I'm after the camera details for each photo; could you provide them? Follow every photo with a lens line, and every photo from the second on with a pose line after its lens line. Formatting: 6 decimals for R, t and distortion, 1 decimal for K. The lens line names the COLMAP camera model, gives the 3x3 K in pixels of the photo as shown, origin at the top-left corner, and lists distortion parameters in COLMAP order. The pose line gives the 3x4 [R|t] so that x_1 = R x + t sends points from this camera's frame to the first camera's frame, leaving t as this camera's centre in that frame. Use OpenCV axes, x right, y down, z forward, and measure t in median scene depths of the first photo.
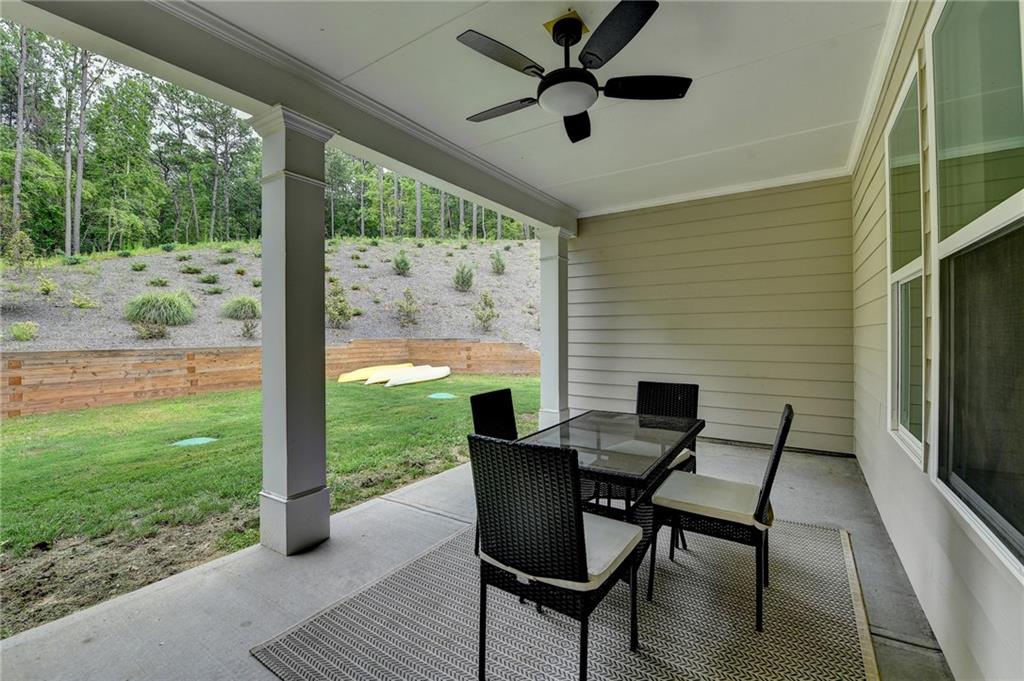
lens RADIAL K [[422.1, 0, 513.9], [0, 422.1, 337.3], [0, 0, 1]] dist [-0.016201, -0.001134]
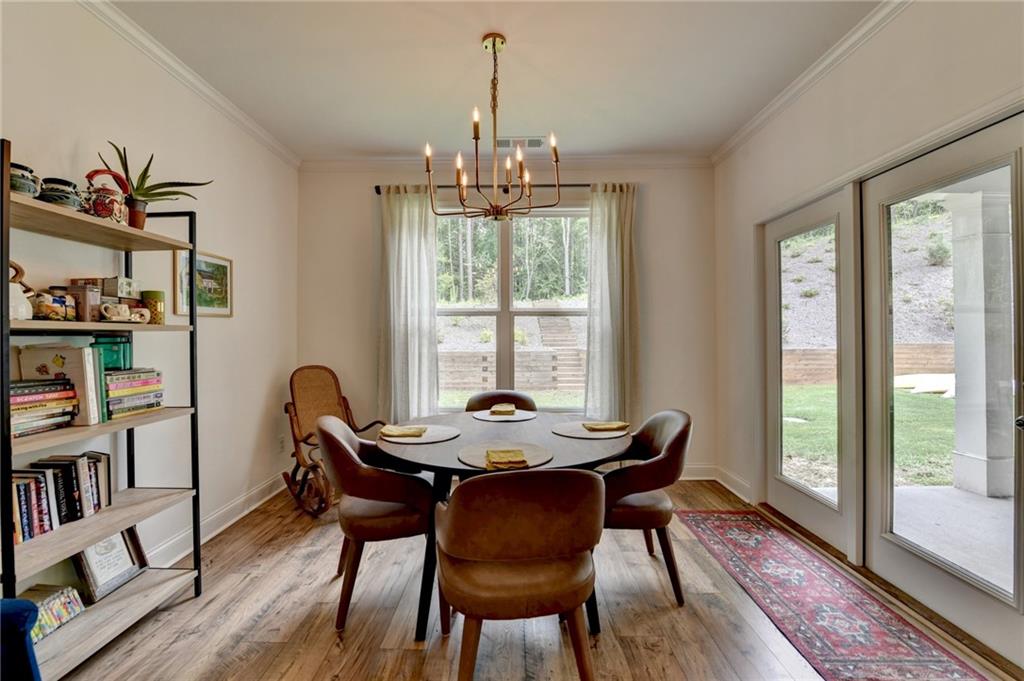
lens RADIAL K [[422.1, 0, 513.9], [0, 422.1, 337.3], [0, 0, 1]] dist [-0.016201, -0.001134]
pose [[0.547370, 0.003467, -0.836883, -0.066646], [-0.002267, 0.999994, 0.002660, -0.011399], [0.836887, 0.000441, 0.547375, -0.232693]]
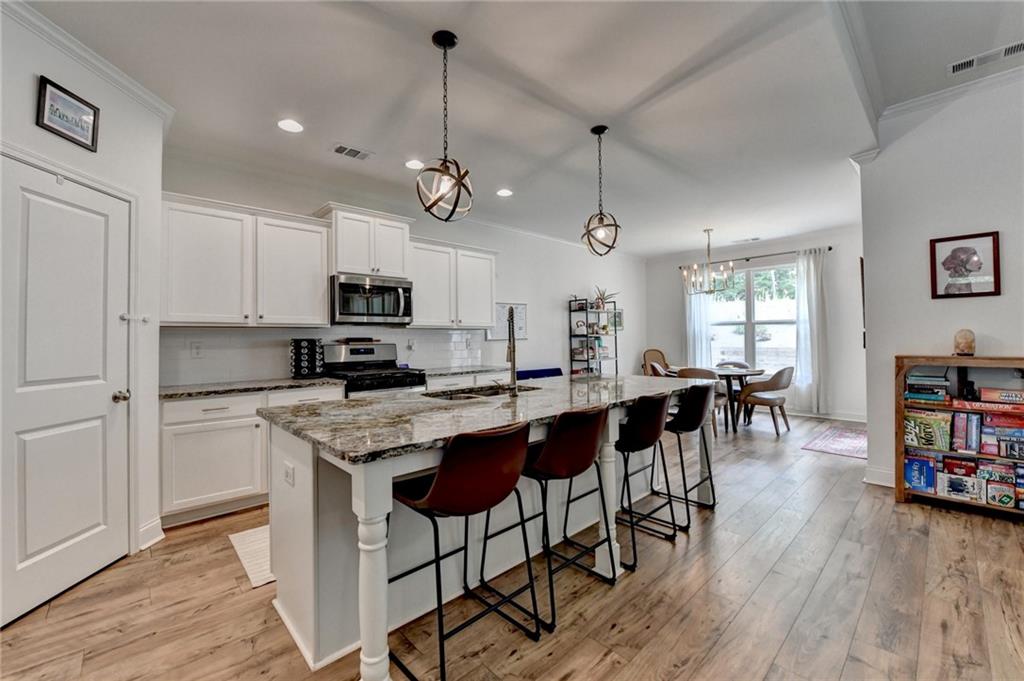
lens RADIAL K [[391.0, 0, 512.9], [0, 391.0, 337.5], [0, 0, 1]] dist [-0.001675, -0.000389]
pose [[-0.244540, 0.005183, -0.969625, 0.262085], [0.011431, 0.999932, 0.002462, -0.013592], [0.969572, -0.010481, -0.244583, -0.252707]]
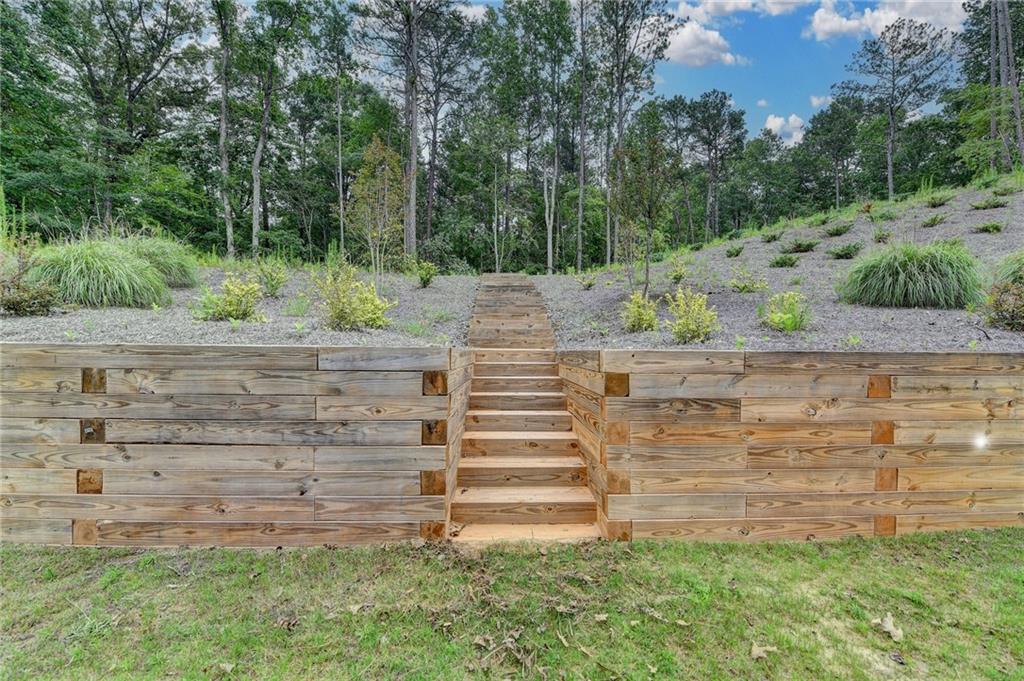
lens RADIAL K [[434.6, 0, 518.8], [0, 434.6, 355.2], [0, 0, 1]] dist [-0.018962, -0.000245]
pose [[0.585472, 0.013862, -0.810574, -0.669193], [-0.018175, 0.999827, 0.003971, 0.026251], [0.810489, 0.012407, 0.585622, 0.317981]]
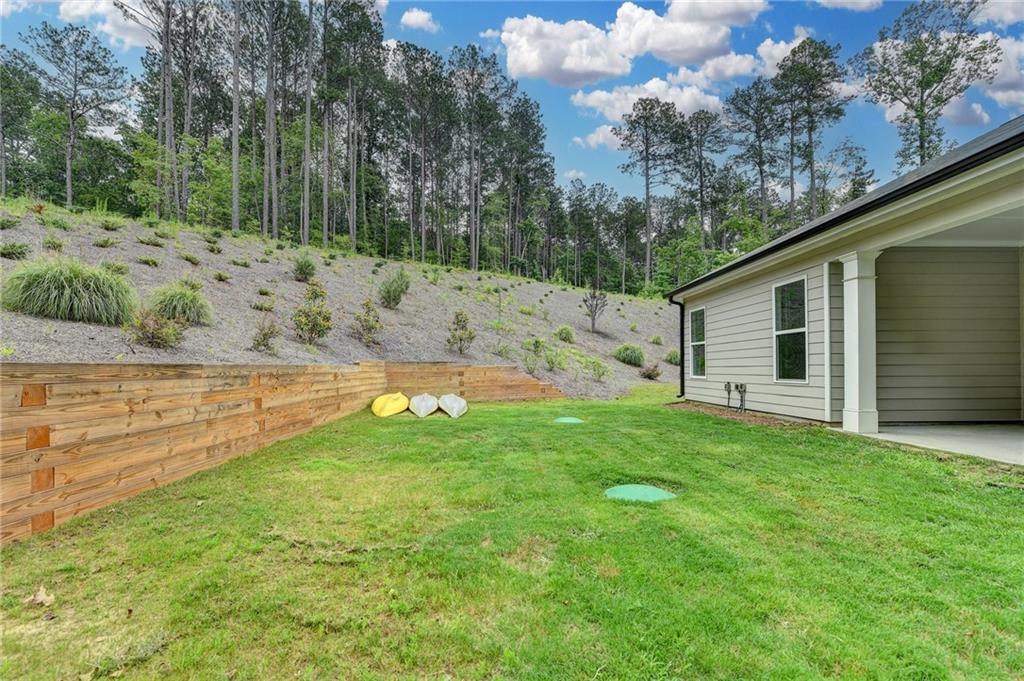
lens RADIAL K [[424.4, 0, 482.2], [0, 424.4, 365.8], [0, 0, 1]] dist [-0.018612, -0.000133]
pose [[0.851294, 0.005170, 0.524664, -0.648418], [0.001990, 0.999912, -0.013083, 0.027278], [-0.524686, 0.012182, 0.851209, 0.272645]]
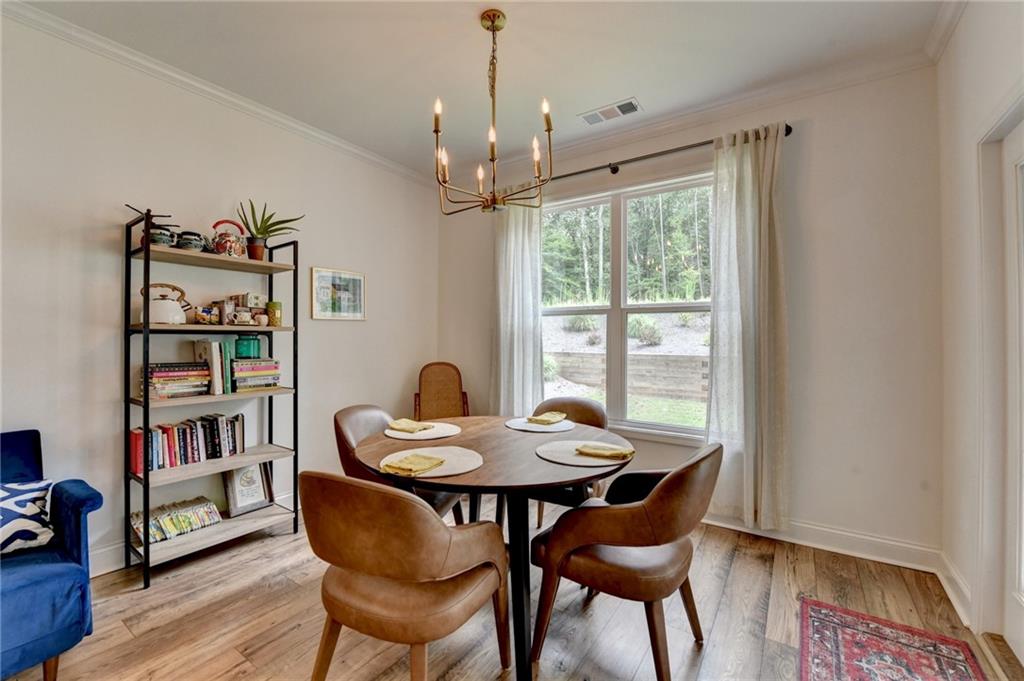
lens RADIAL K [[433.0, 0, 501.7], [0, 433.0, 337.1], [0, 0, 1]] dist [-0.019512, -0.000386]
pose [[-0.017296, 0.001209, -0.999850, -0.052179], [-0.007737, 0.999969, 0.001343, -0.011211], [0.999820, 0.007759, -0.017286, -0.141688]]
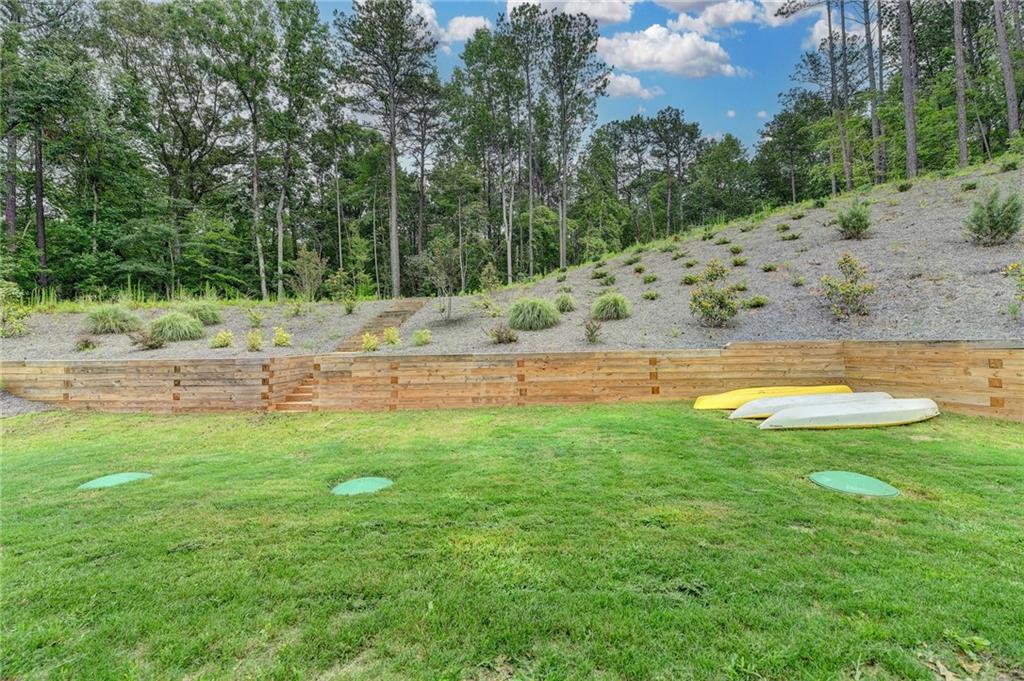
lens RADIAL K [[422.1, 0, 513.9], [0, 422.1, 337.3], [0, 0, 1]] dist [-0.016201, -0.001134]
pose [[0.509518, -0.012523, -0.860369, 0.010341], [0.010198, 0.999912, -0.008515, -0.002224], [0.860400, -0.004435, 0.509601, 0.412415]]
